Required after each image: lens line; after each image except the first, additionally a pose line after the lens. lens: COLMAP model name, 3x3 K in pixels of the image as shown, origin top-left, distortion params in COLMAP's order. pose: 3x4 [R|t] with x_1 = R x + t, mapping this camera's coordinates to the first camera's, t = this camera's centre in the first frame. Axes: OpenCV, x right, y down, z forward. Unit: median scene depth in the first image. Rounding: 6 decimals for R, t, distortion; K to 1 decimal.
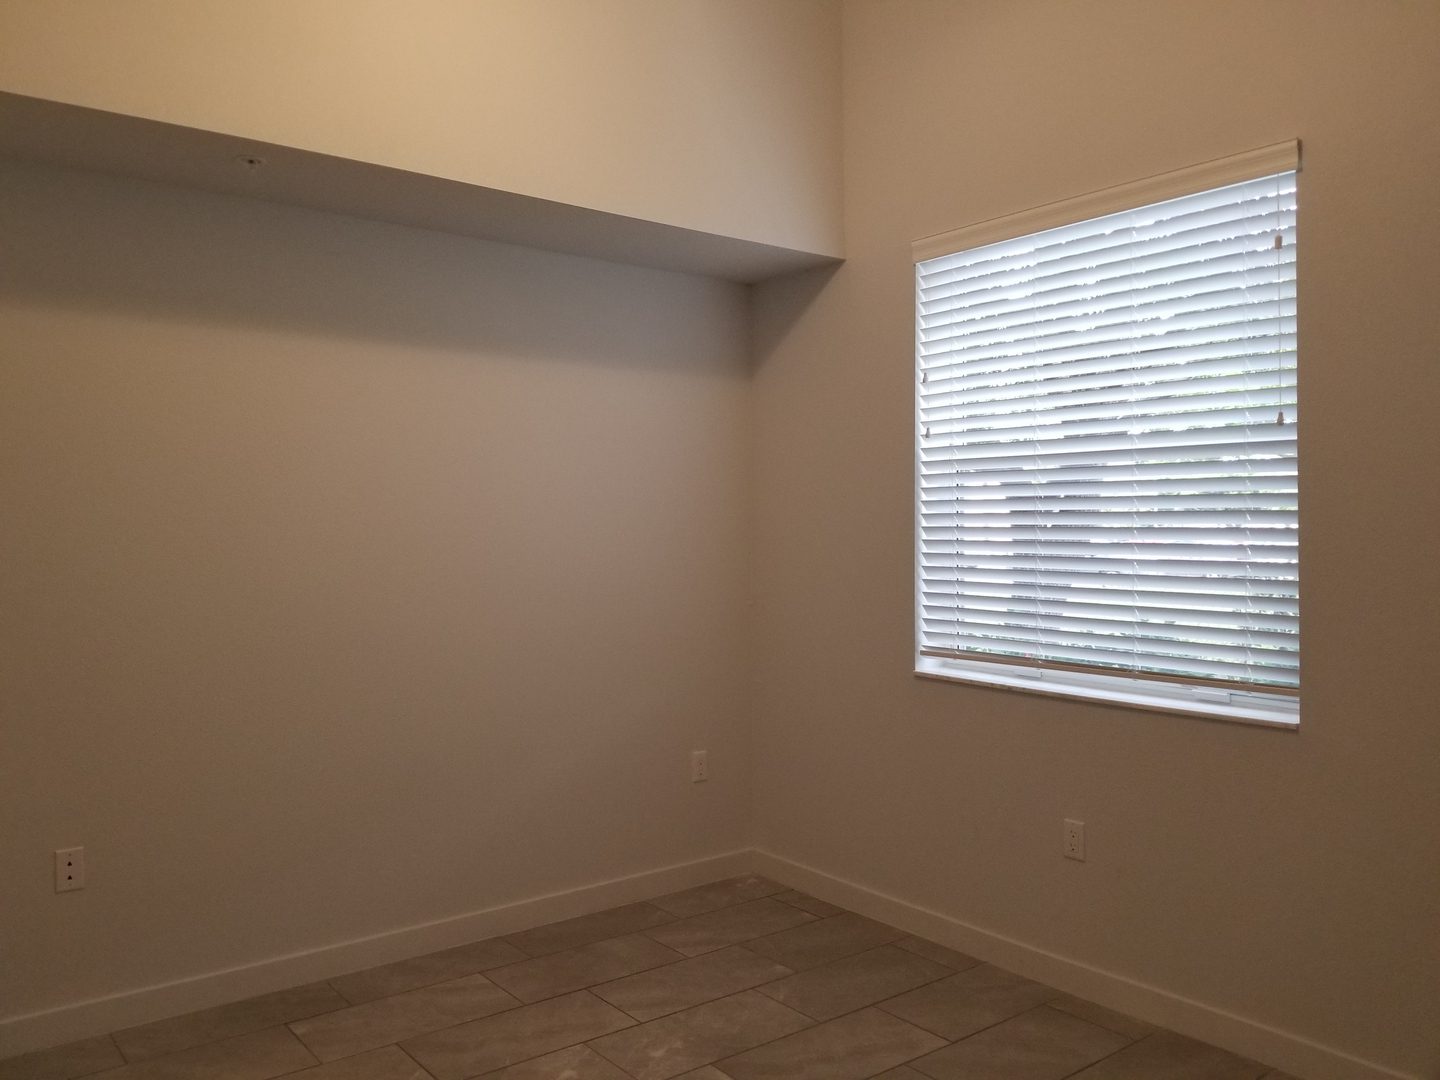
lens RADIAL K [[1118.3, 0, 694.6], [0, 1118.3, 536.3], [0, 0, 1]] dist [0.099166, -0.161595]
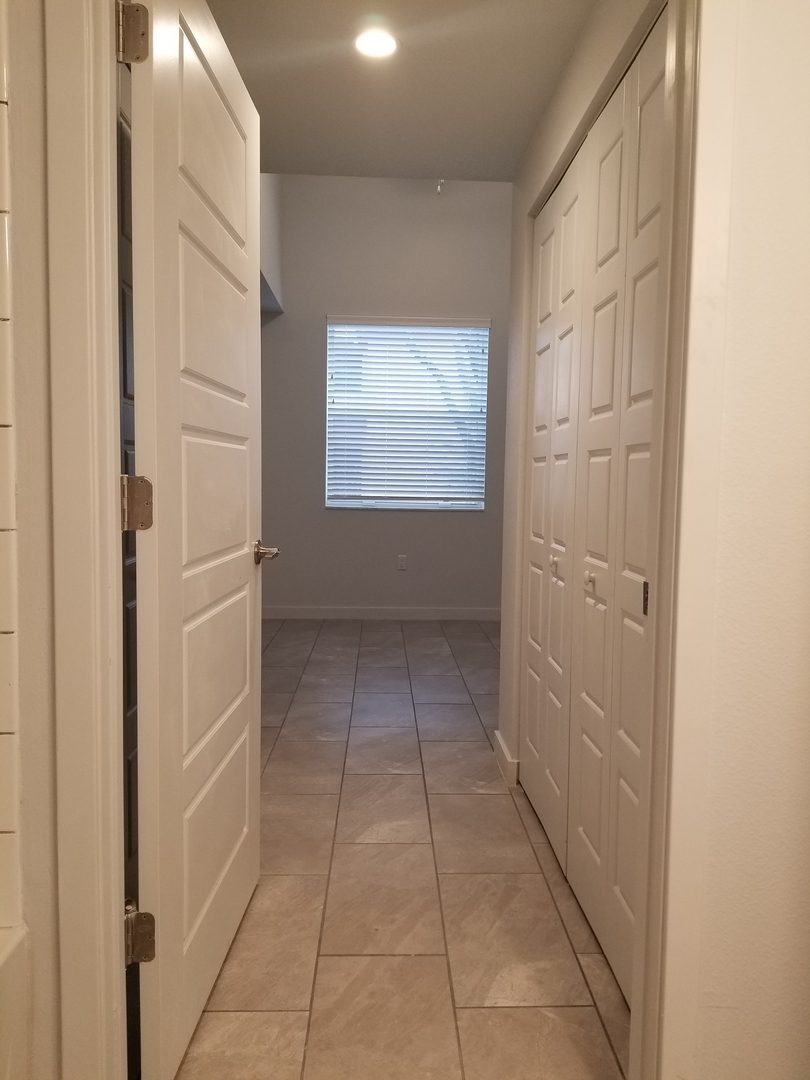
lens RADIAL K [[838.7, 0, 405.0], [0, 838.7, 540.0], [0, 0, 1]] dist [0.099166, -0.161595]
pose [[0.589834, -0.100881, 0.801199, -1.429775], [-0.009548, 0.991226, 0.131836, -0.052914], [-0.807468, -0.085411, 0.583695, -0.180386]]
